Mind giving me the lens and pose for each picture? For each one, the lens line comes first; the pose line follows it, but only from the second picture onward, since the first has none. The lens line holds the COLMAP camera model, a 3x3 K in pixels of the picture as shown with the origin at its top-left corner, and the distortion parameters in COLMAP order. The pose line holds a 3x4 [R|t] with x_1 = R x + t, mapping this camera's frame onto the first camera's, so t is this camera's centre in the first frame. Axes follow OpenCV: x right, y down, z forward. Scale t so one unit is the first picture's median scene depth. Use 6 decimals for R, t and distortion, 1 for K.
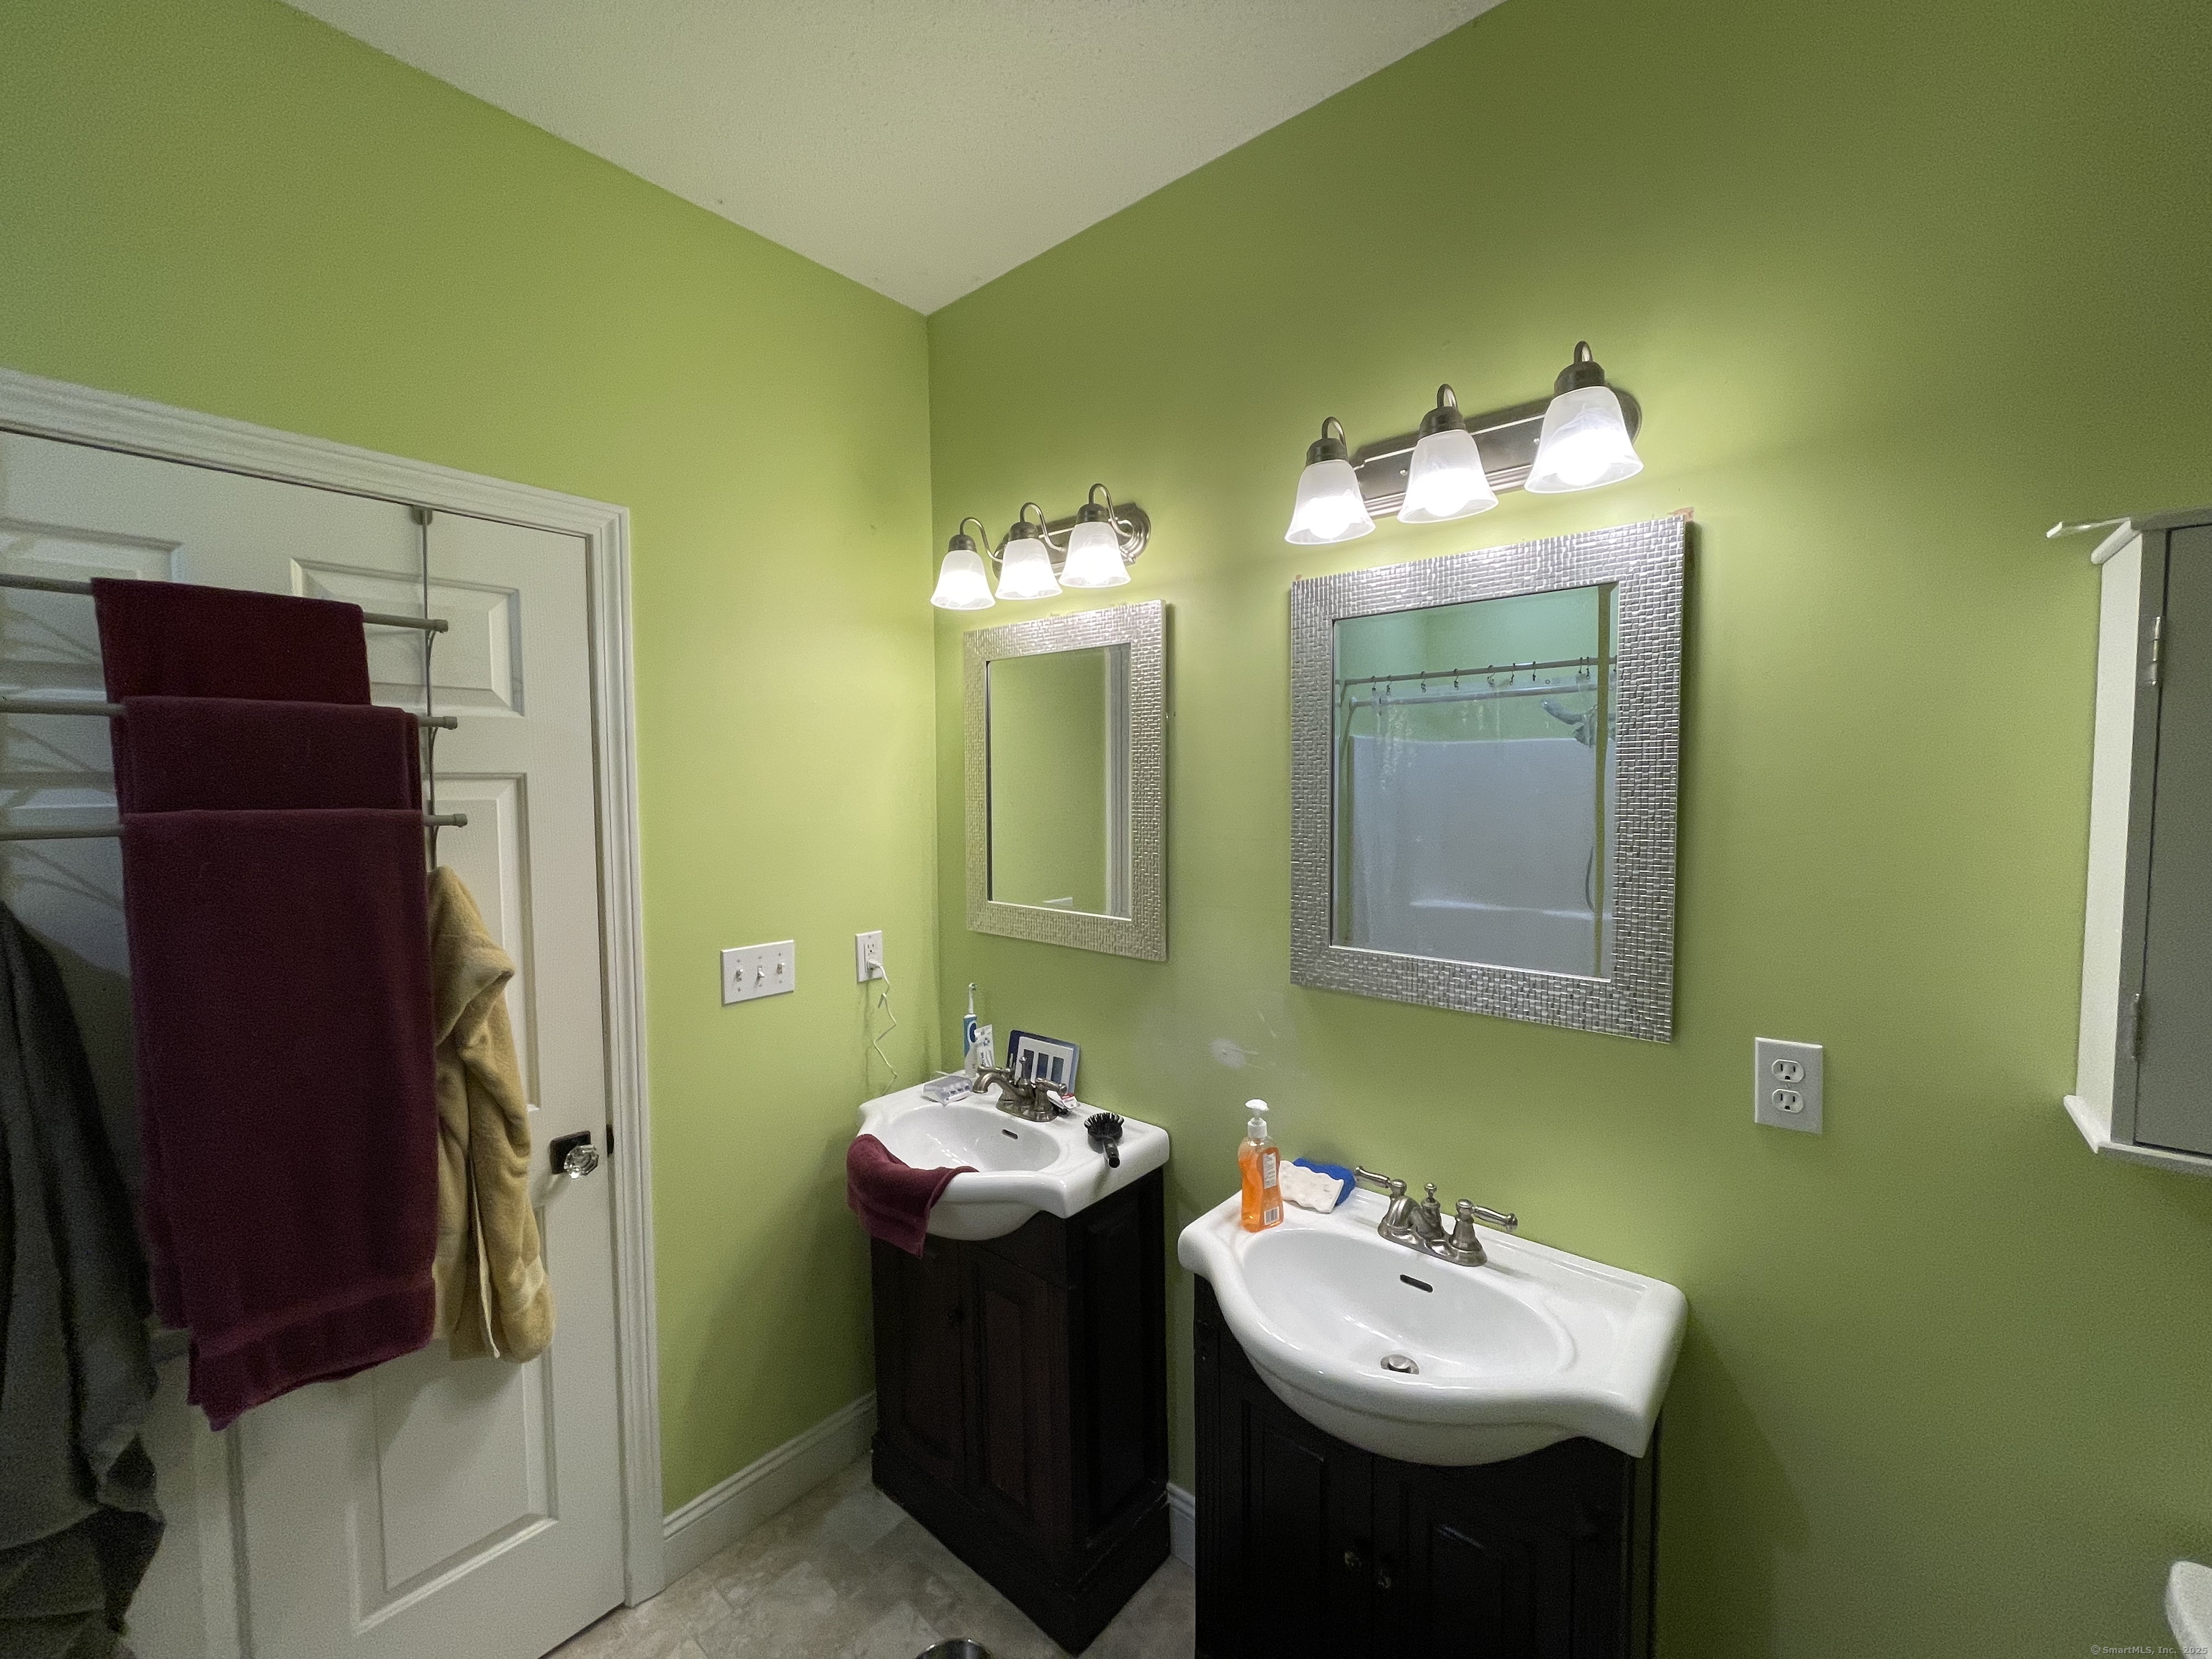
lens RADIAL K [[889.3, 0, 1106.2], [0, 889.3, 833.5], [0, 0, 1]] dist [-0.001271, 0.000169]
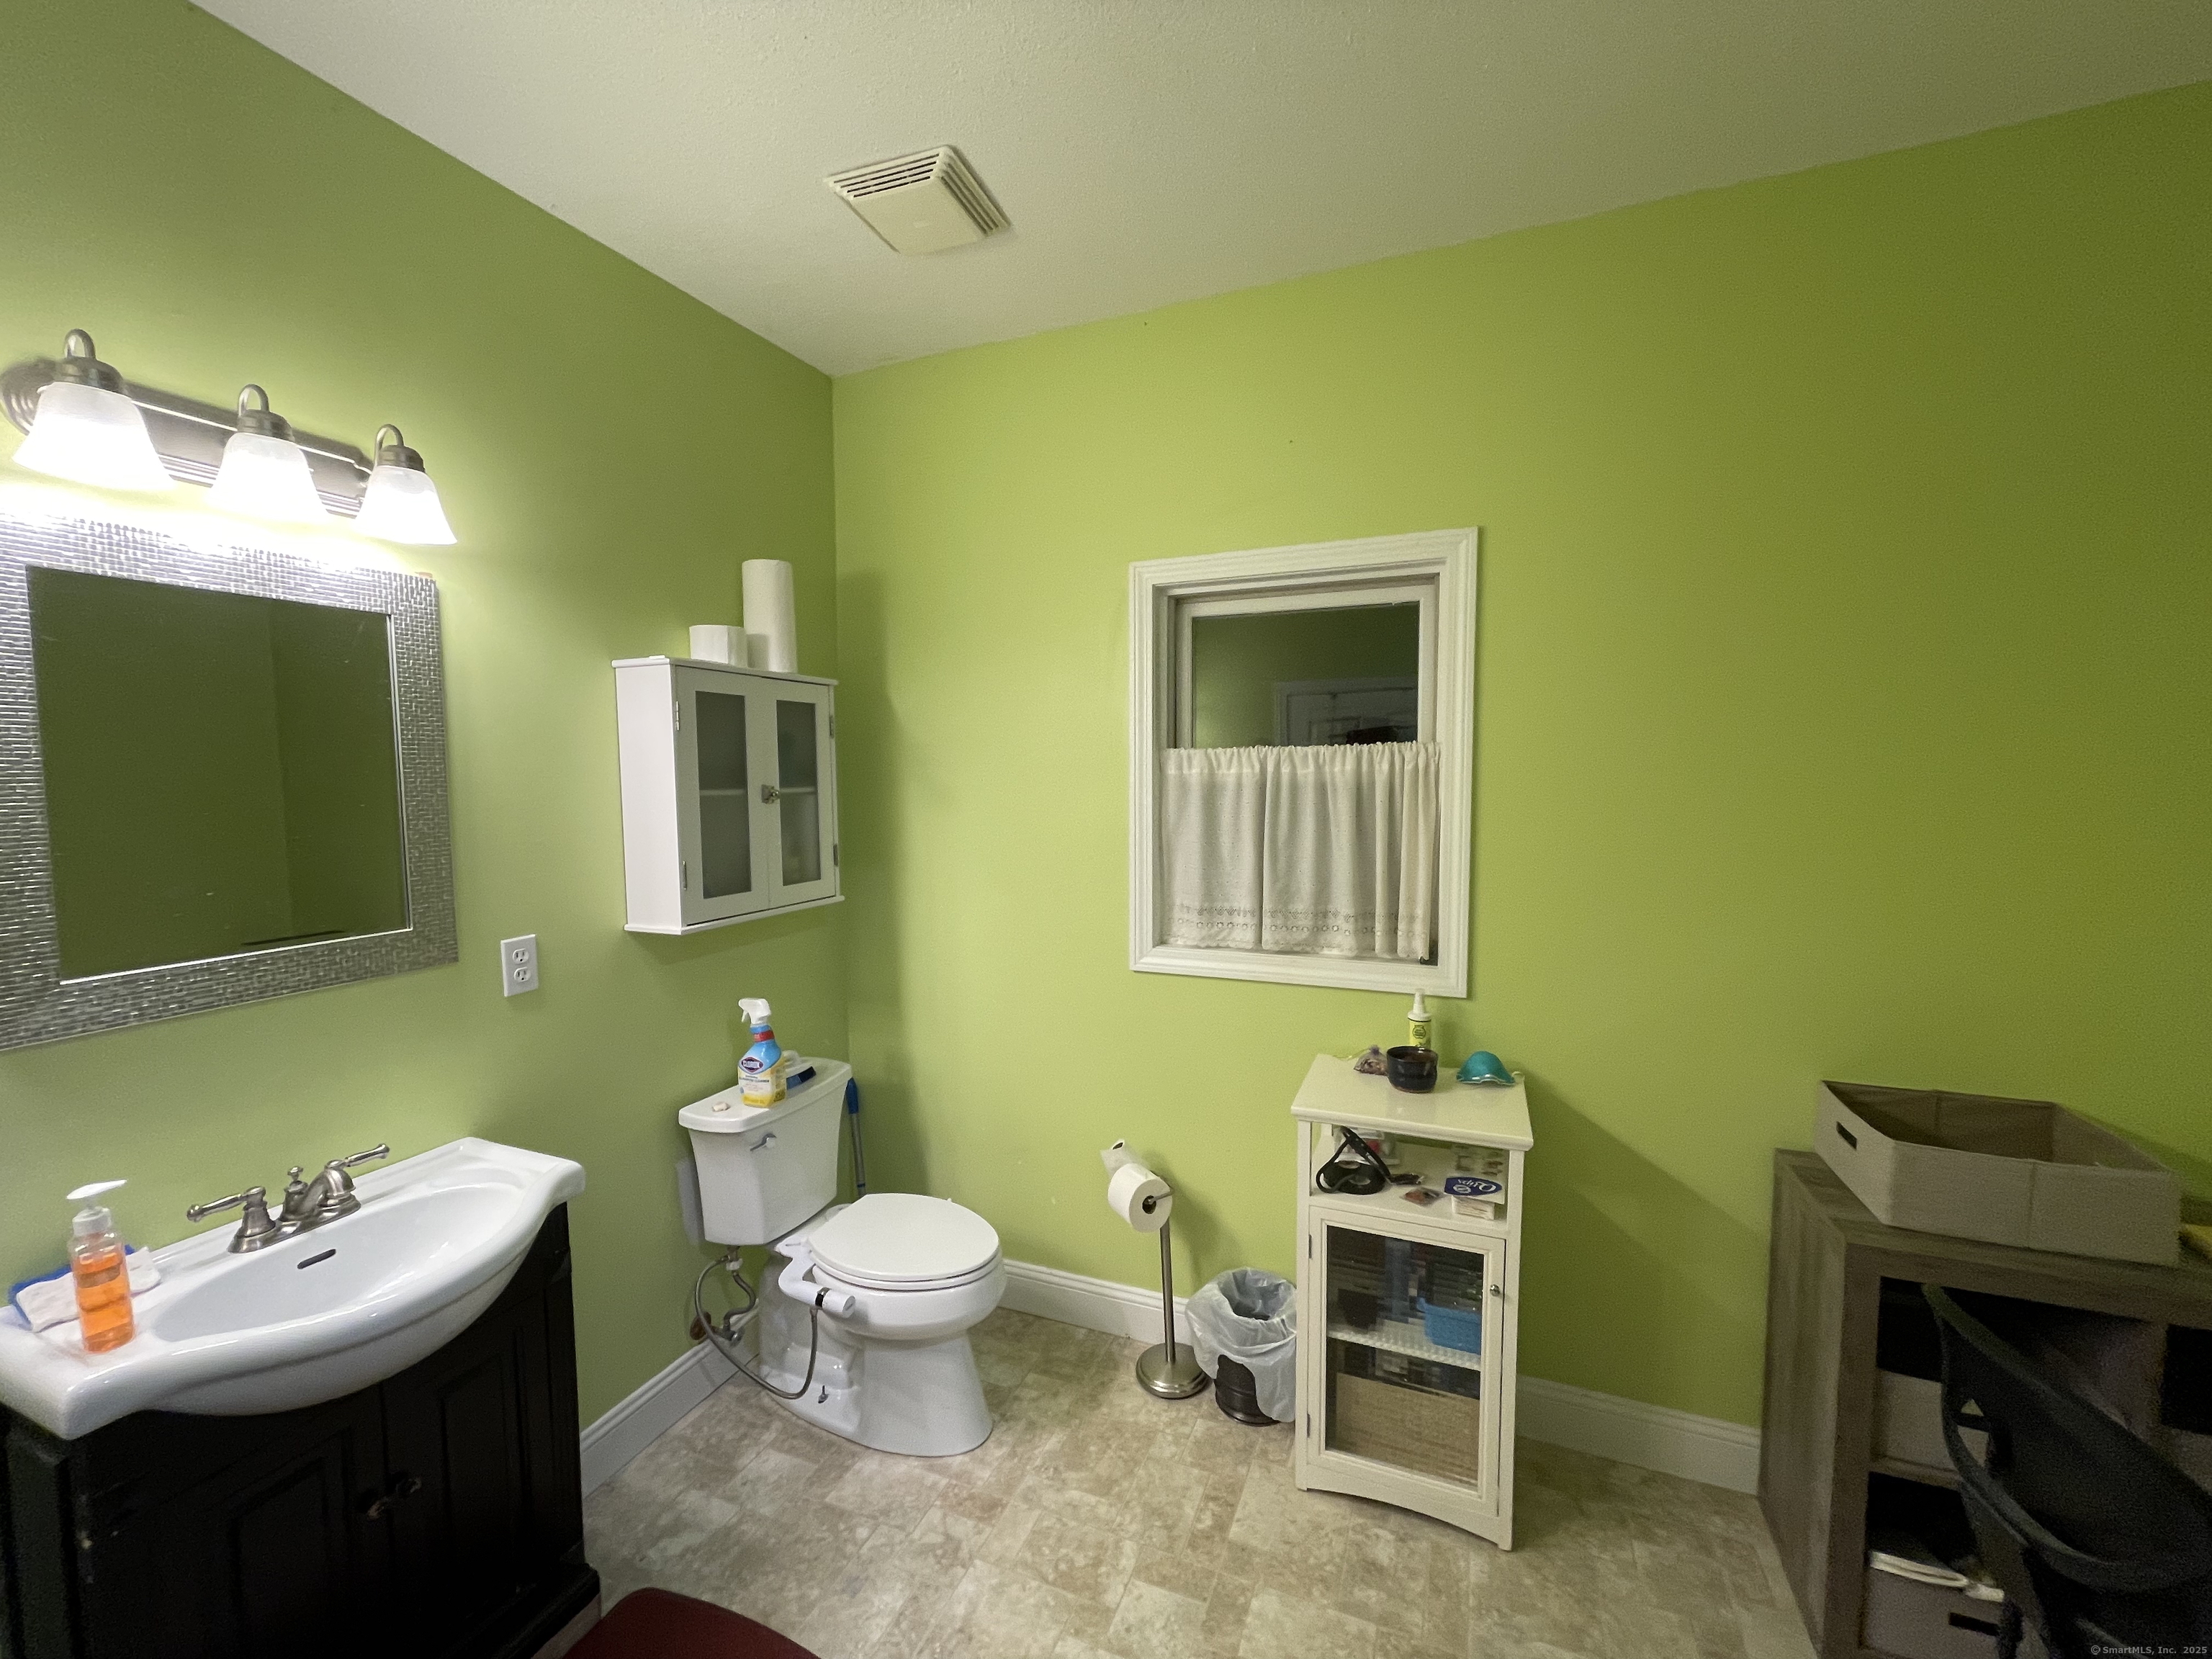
lens RADIAL K [[889.3, 0, 1106.2], [0, 889.3, 833.5], [0, 0, 1]] dist [-0.001271, 0.000169]
pose [[-0.313951, -0.057429, 0.947701, -0.923093], [0.058820, 0.995075, 0.079785, -0.011884], [-0.947615, 0.080792, -0.309027, 0.433313]]
